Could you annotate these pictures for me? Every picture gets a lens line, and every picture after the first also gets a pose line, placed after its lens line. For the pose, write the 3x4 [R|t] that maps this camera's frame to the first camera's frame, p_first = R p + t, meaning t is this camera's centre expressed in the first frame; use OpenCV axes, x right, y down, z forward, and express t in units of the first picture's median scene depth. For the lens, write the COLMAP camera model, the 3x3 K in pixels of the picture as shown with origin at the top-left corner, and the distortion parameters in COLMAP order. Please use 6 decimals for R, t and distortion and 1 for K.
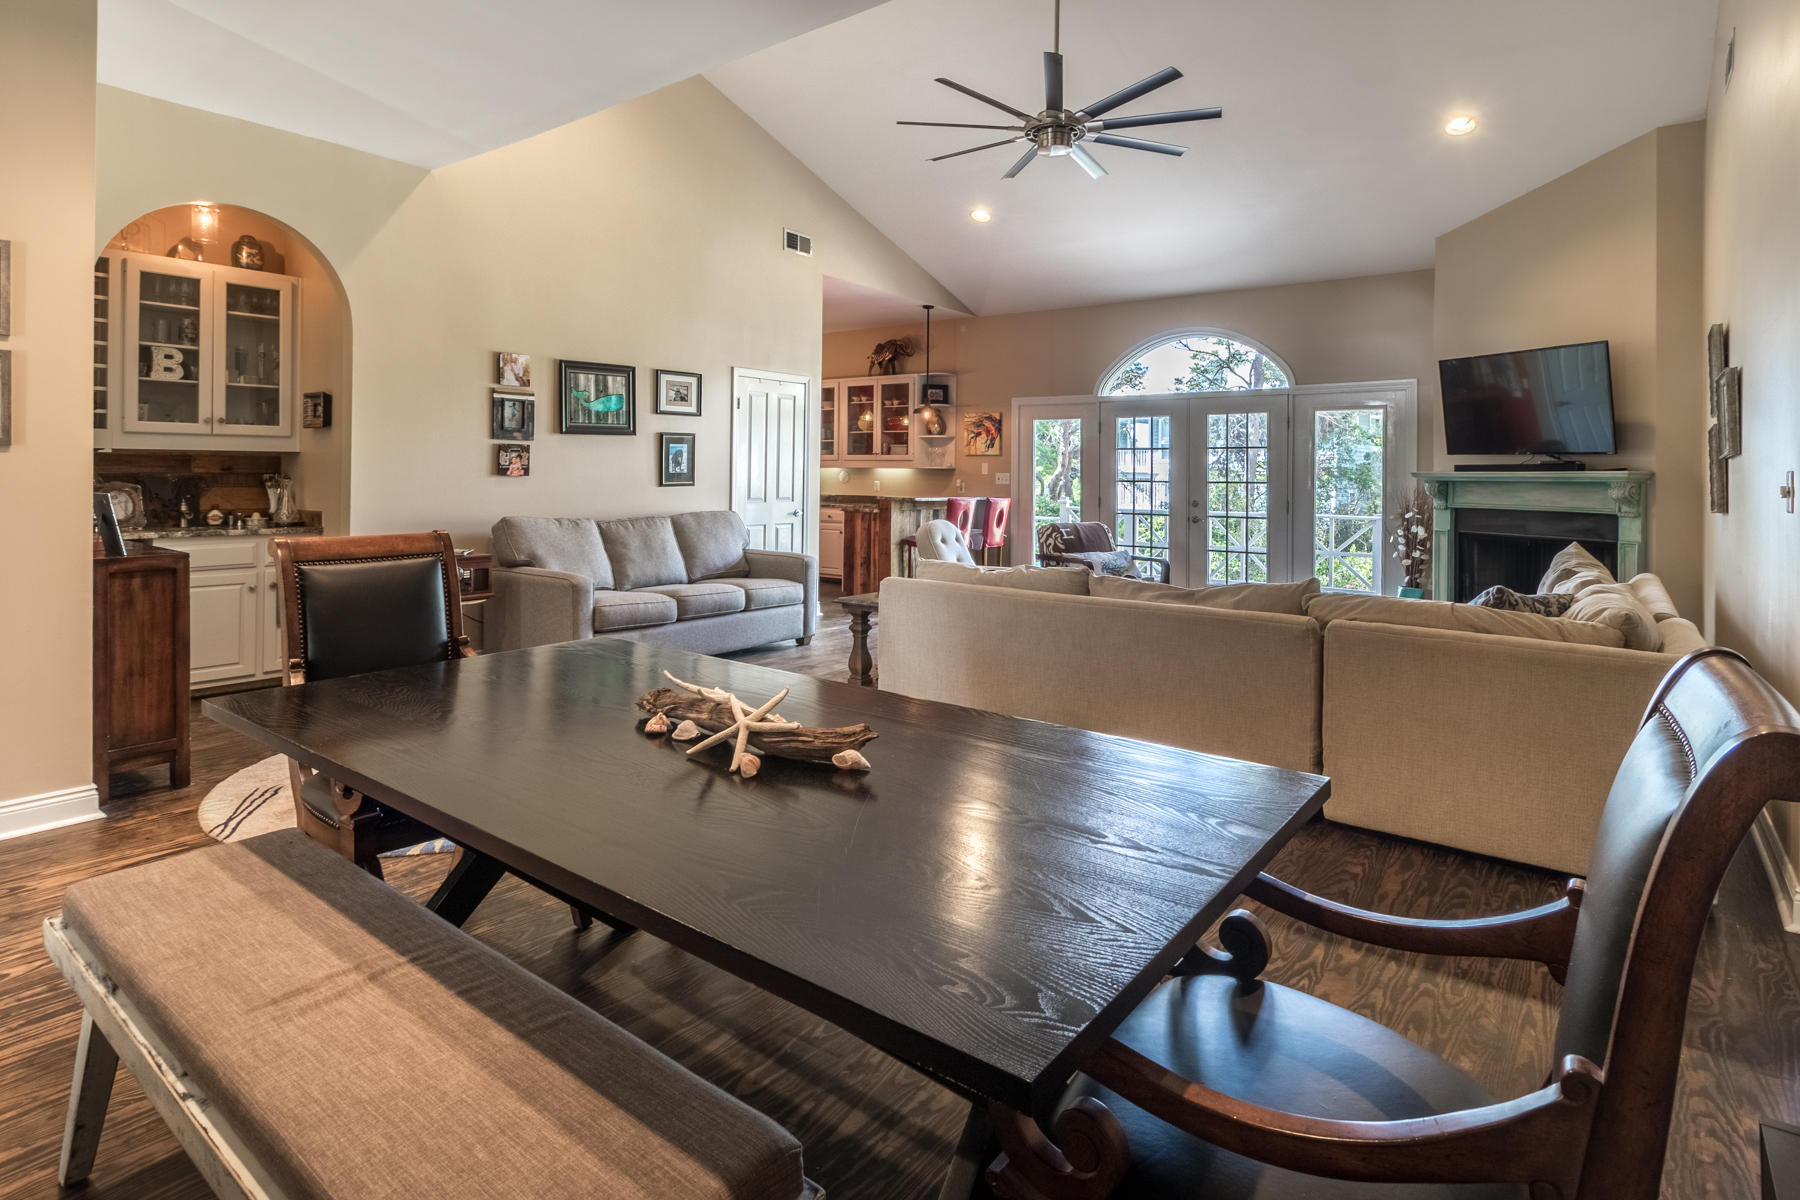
lens RADIAL K [[907.3, 0, 894.7], [0, 907.3, 506.8], [0, 0, 1]] dist [-0.001166, -0.000345]
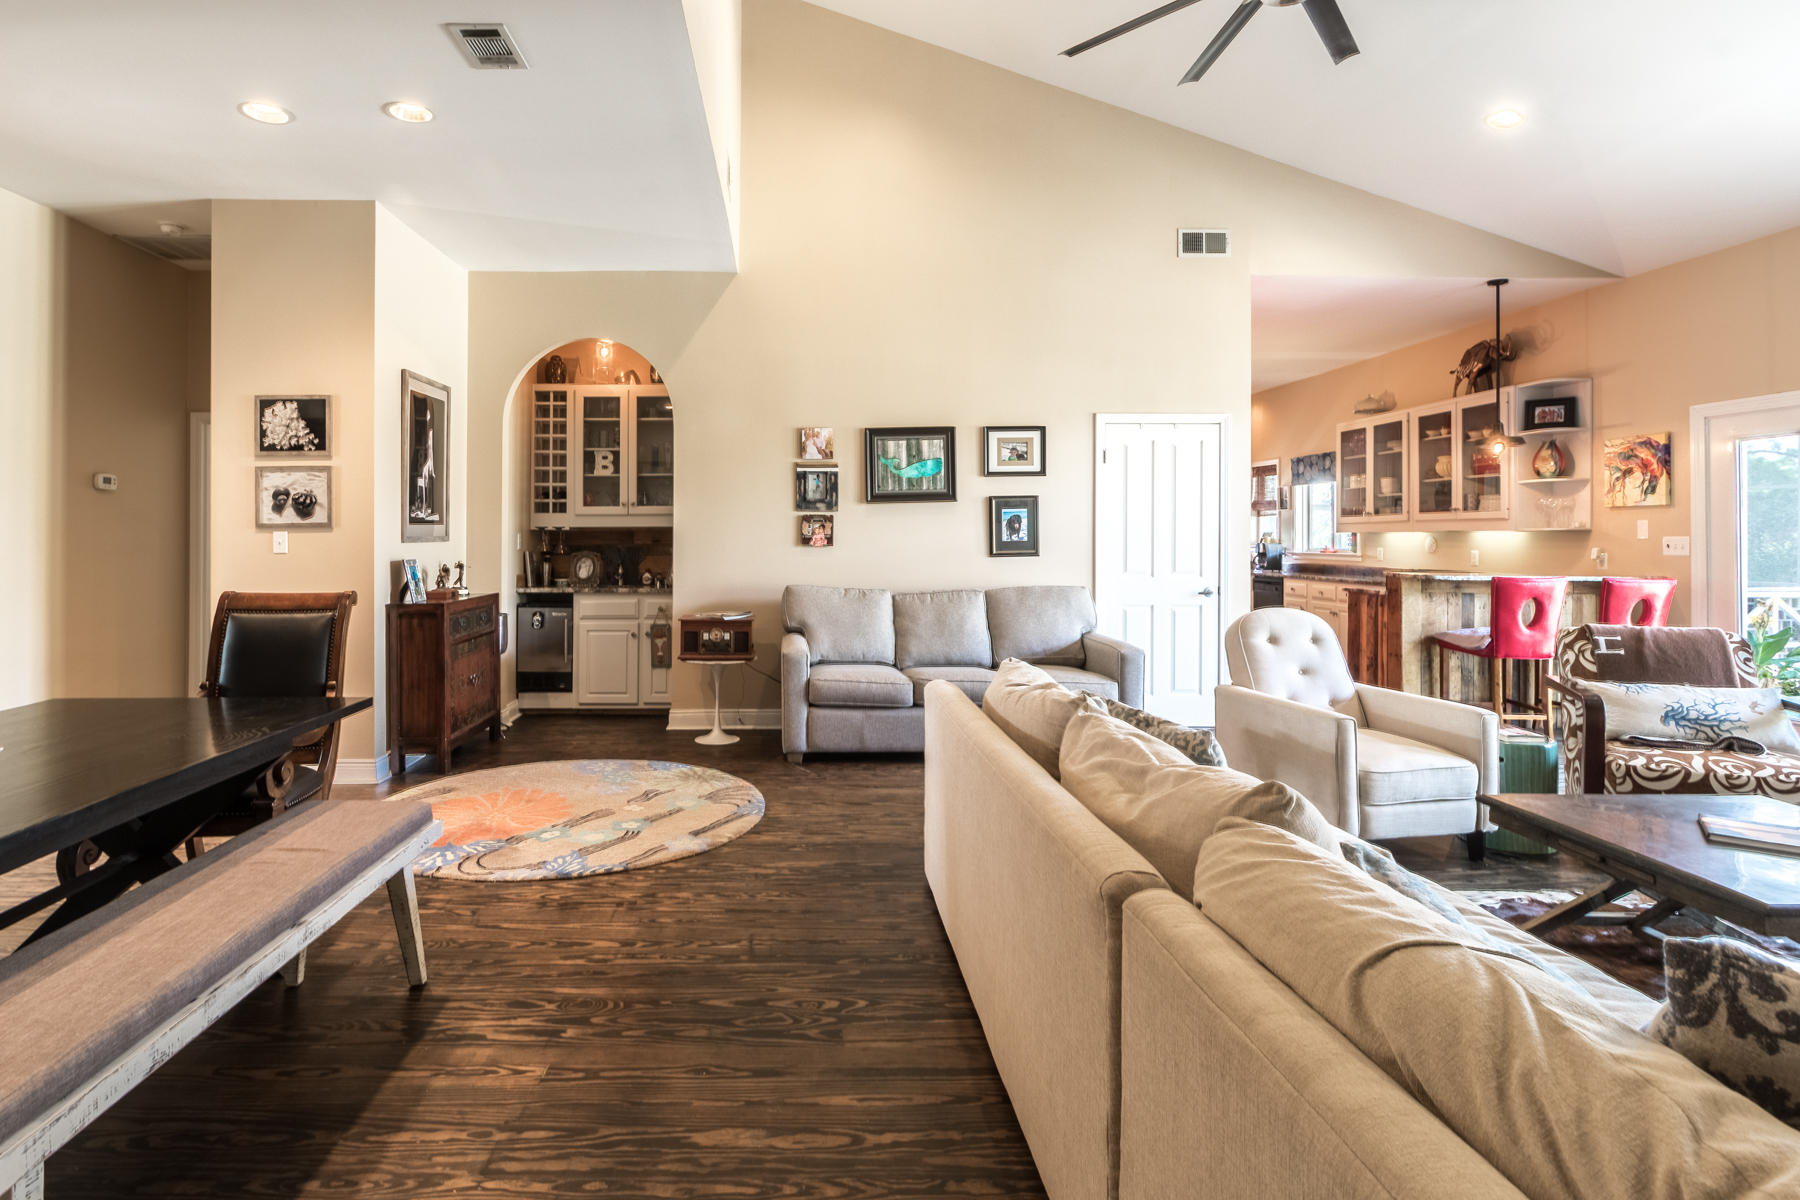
lens RADIAL K [[932.2, 0, 817.5], [0, 932.2, 544.8], [0, 0, 1]] dist [0.003125, 0.000365]
pose [[0.627358, -0.005475, -0.778712, 0.377696], [-0.021409, 0.999476, -0.024274, -0.008307], [0.778437, 0.031900, 0.626912, 0.308035]]
